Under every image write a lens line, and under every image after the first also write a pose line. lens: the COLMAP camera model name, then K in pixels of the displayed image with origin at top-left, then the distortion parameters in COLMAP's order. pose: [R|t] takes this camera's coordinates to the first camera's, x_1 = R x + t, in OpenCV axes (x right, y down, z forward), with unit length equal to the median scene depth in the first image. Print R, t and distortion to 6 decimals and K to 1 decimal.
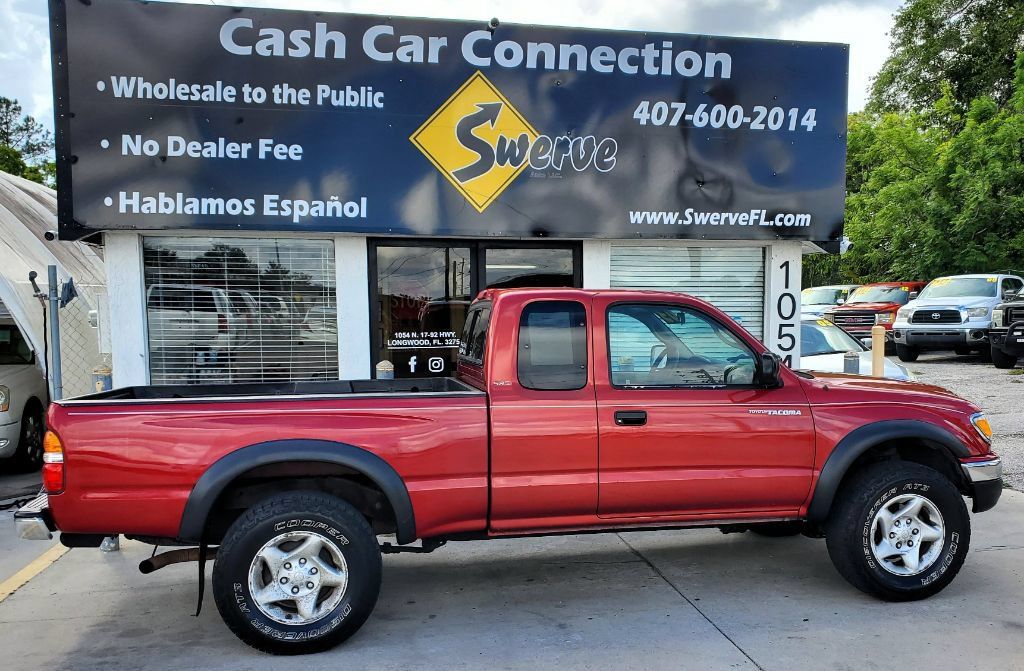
lens RADIAL K [[935.9, 0, 566.8], [0, 935.9, 383.2], [0, 0, 1]] dist [0.099648, -0.272605]
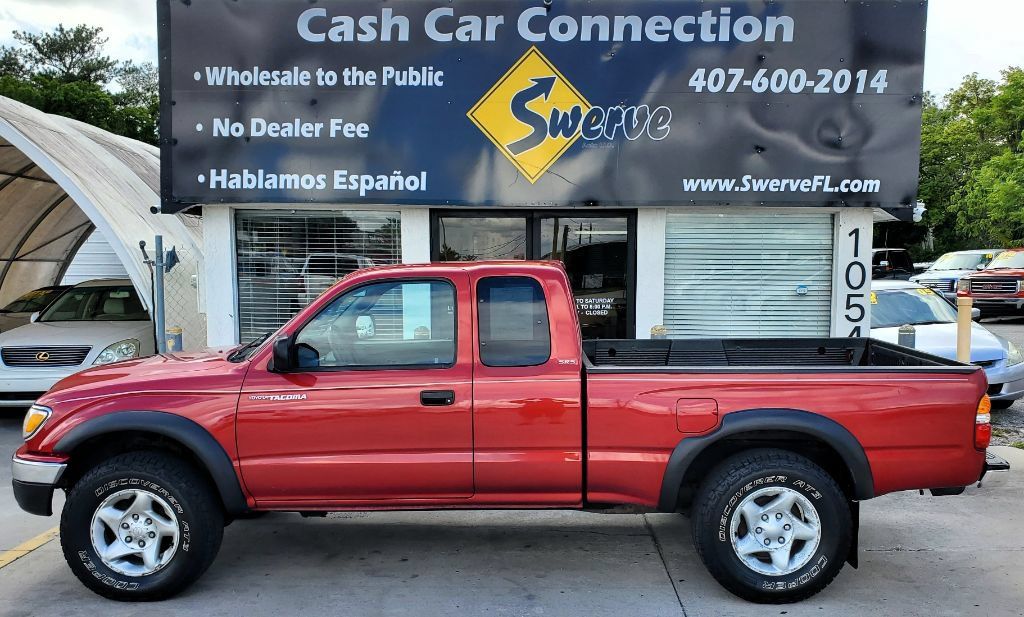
lens RADIAL K [[889.2, 0, 524.4], [0, 889.2, 341.4], [0, 0, 1]] dist [0.076270, -0.221824]
pose [[0.976172, 0.024201, -0.215646, 0.117351], [-0.023909, 0.999706, 0.003961, -0.011634], [0.215679, 0.001290, 0.976463, 0.041931]]
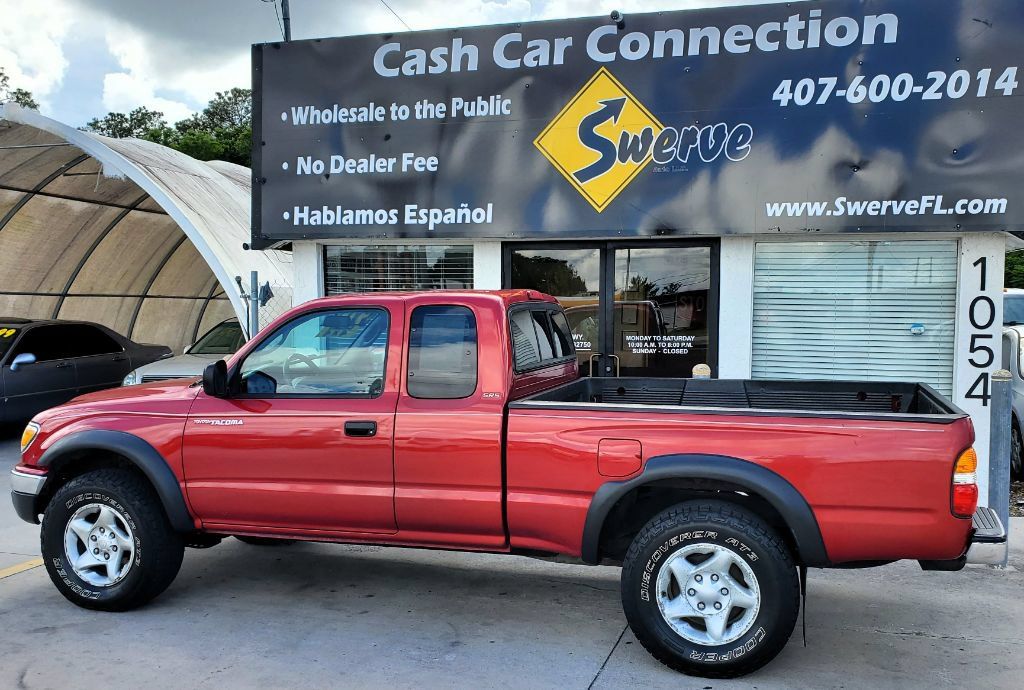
lens RADIAL K [[932.3, 0, 526.6], [0, 932.3, 371.2], [0, 0, 1]] dist [0.062270, -0.162331]
pose [[0.882256, 0.040824, -0.468997, 0.307342], [-0.048304, 0.998825, -0.003924, -0.010414], [0.468286, 0.026116, 0.883191, 0.119328]]
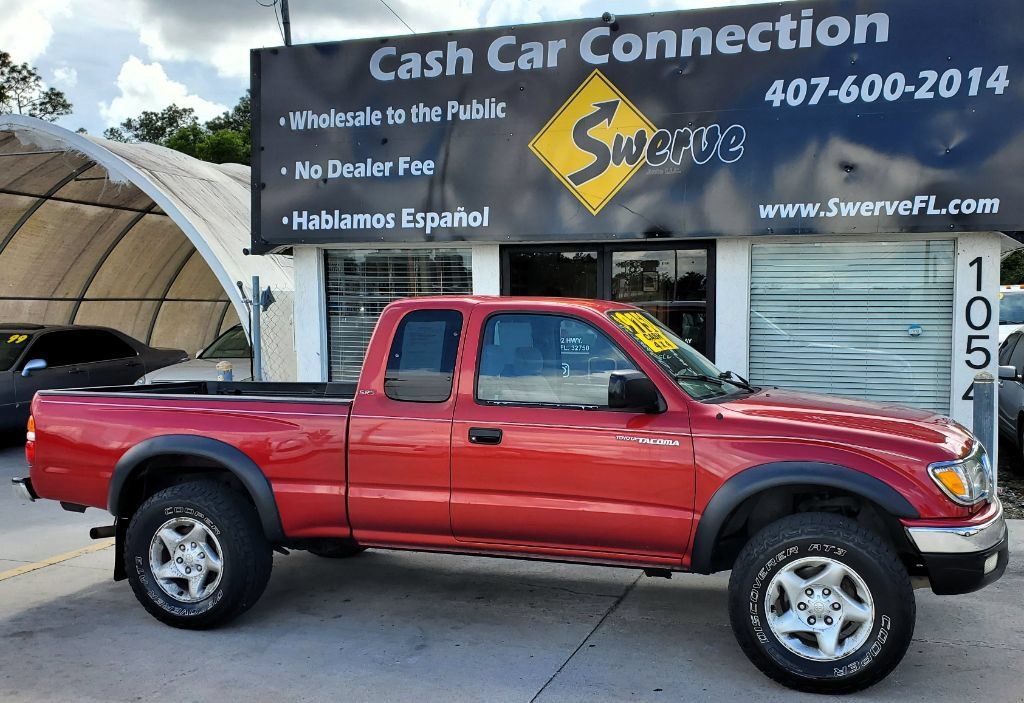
lens RADIAL K [[957.0, 0, 554.9], [0, 957.0, 373.3], [0, 0, 1]] dist [0.089001, -0.239800]
pose [[0.873643, 0.036259, -0.485214, 0.365351], [-0.041920, 0.999121, -0.000816, -0.016959], [0.484757, 0.021053, 0.874395, 0.123304]]
